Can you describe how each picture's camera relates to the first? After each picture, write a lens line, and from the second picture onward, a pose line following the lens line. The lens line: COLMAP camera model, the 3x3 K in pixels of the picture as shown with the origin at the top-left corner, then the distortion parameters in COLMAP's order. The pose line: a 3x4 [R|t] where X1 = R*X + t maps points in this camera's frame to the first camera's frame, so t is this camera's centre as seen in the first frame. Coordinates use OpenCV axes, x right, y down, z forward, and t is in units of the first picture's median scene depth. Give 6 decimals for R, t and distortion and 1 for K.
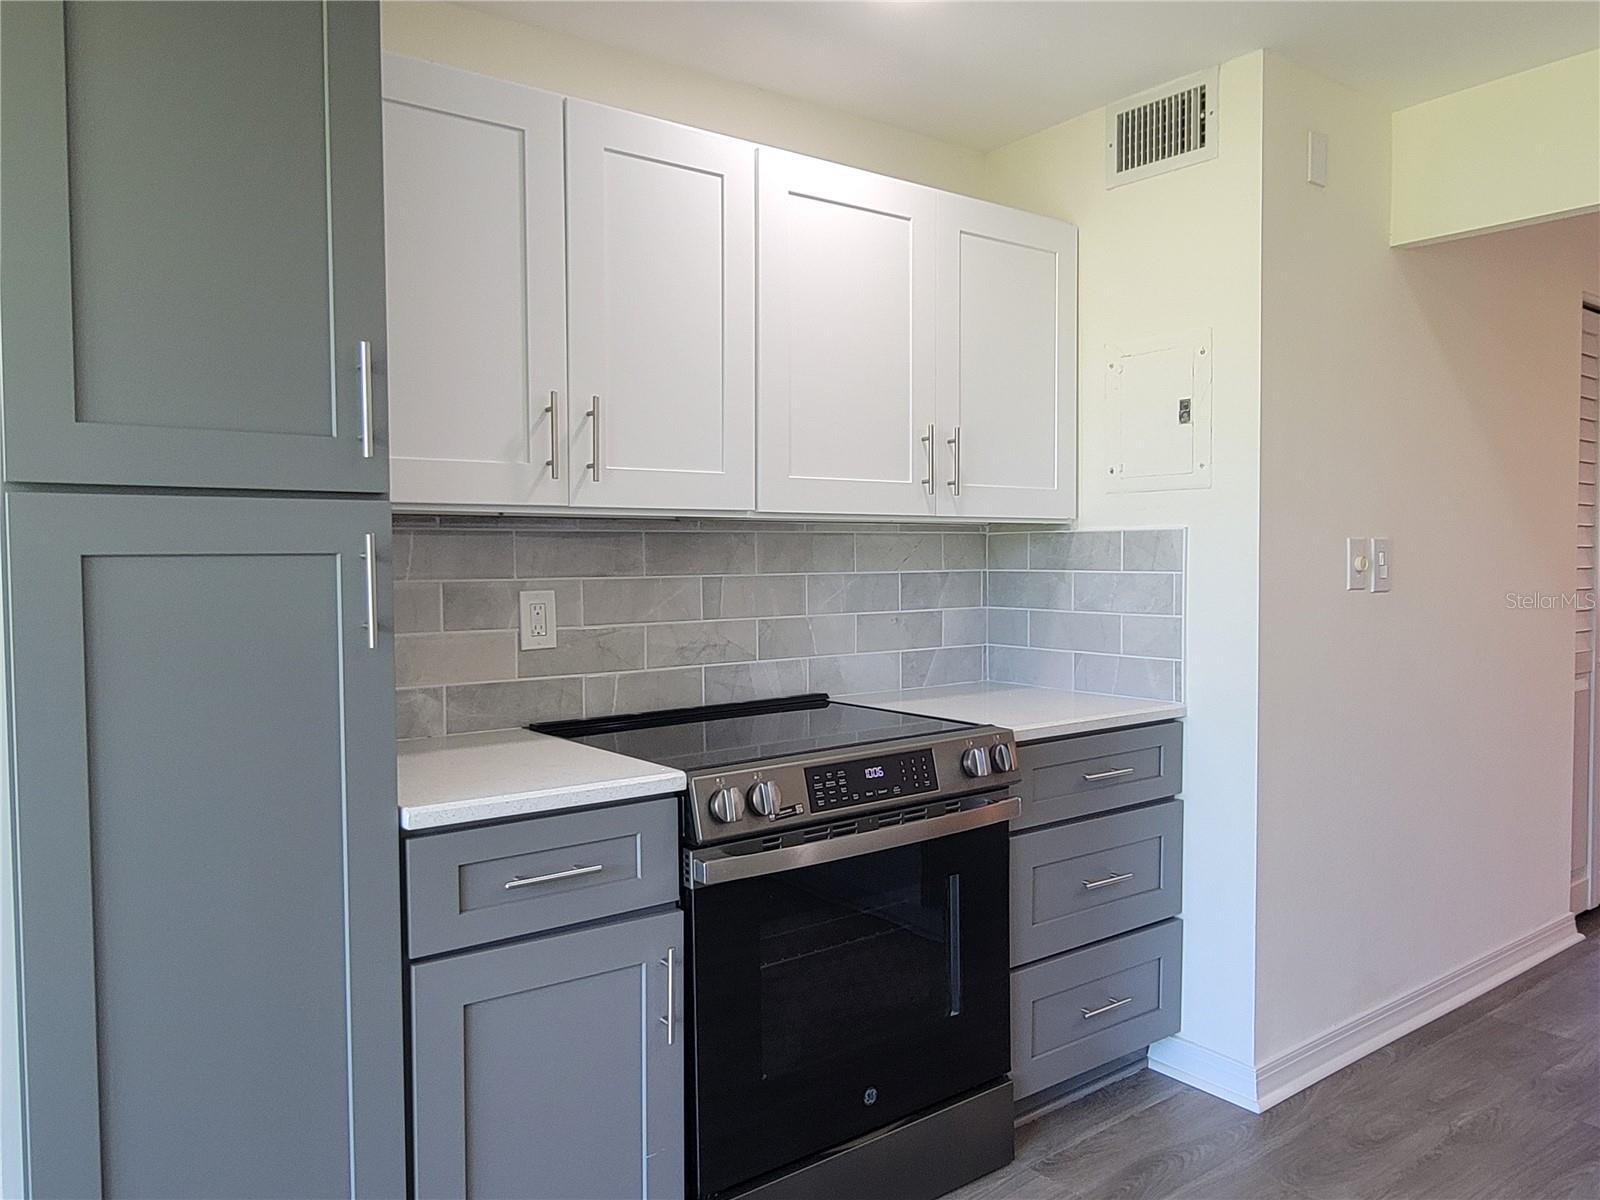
lens RADIAL K [[1168.3, 0, 801.5], [0, 1168.3, 600.7], [0, 0, 1]] dist [0.007008, 0.000336]
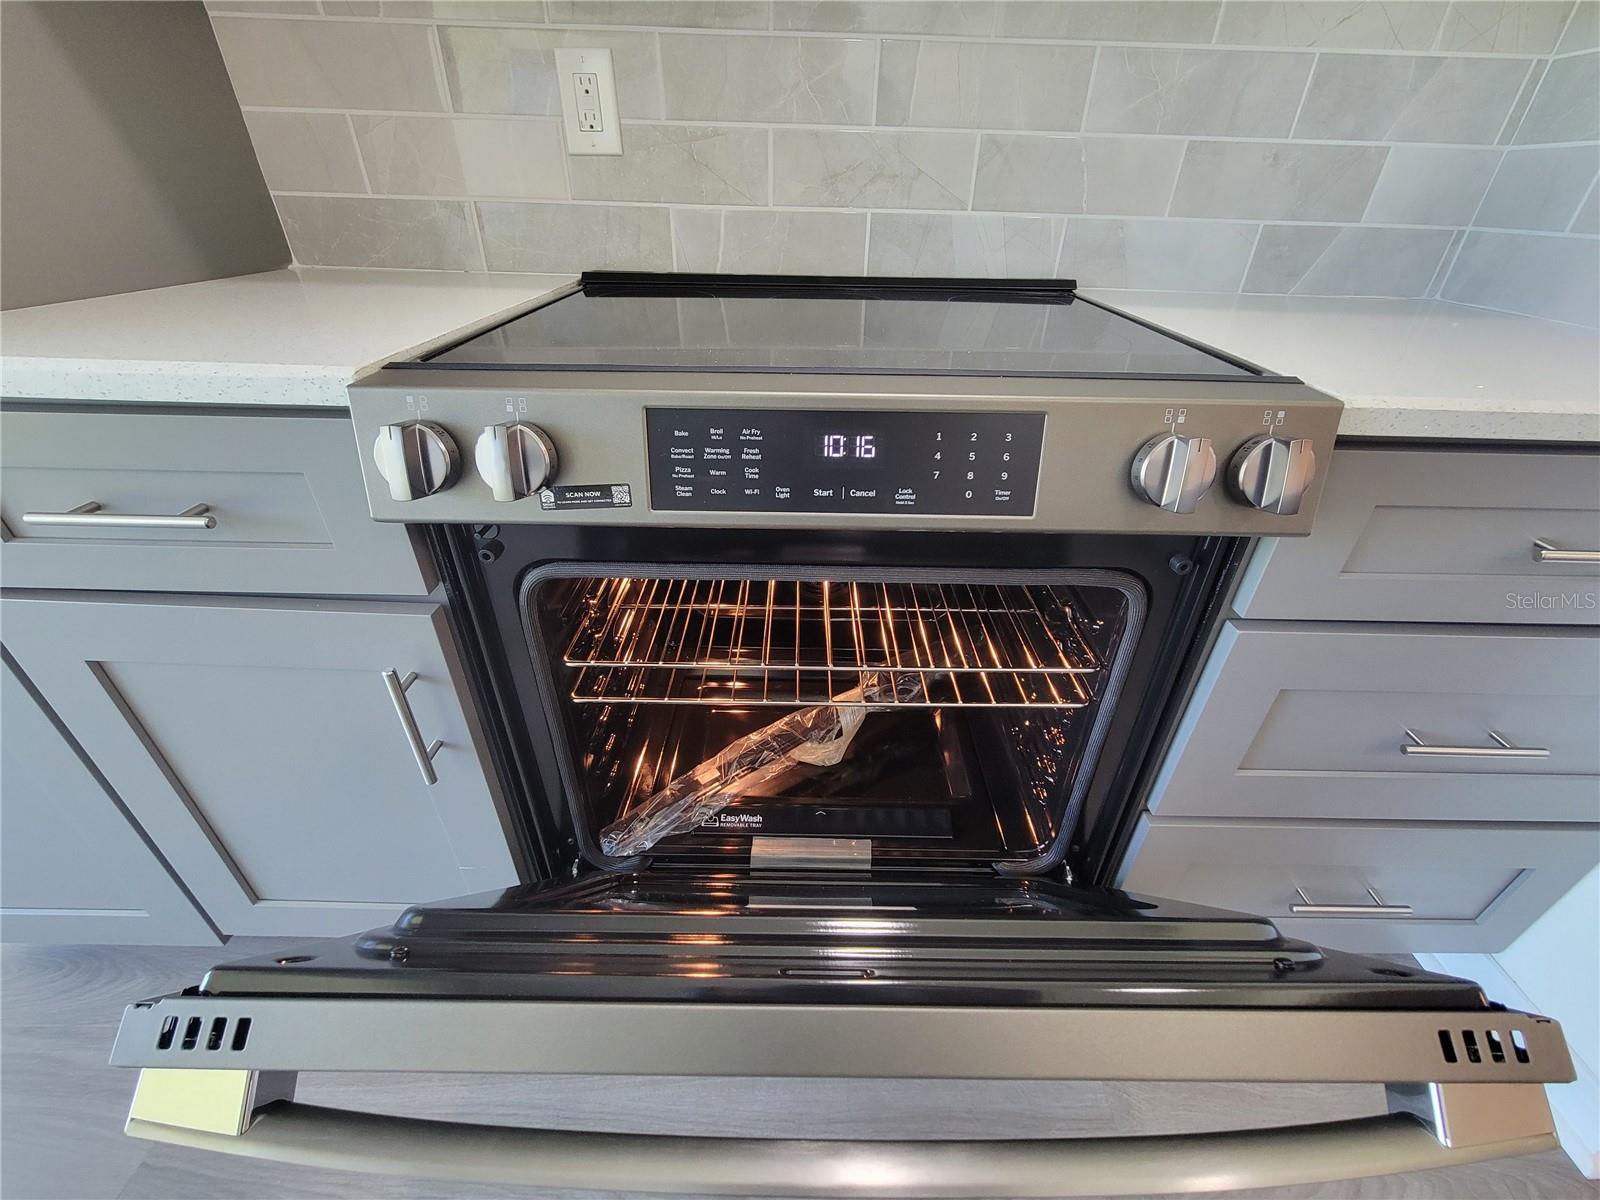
lens RADIAL K [[656.0, 0, 804.3], [0, 656.0, 598.0], [0, 0, 1]] dist [-0.000998, 0.000095]
pose [[0.795448, 0.344648, -0.498478, 0.171246], [-0.054088, 0.859633, 0.508041, 0.066149], [0.603604, -0.377158, 0.702435, 0.724707]]
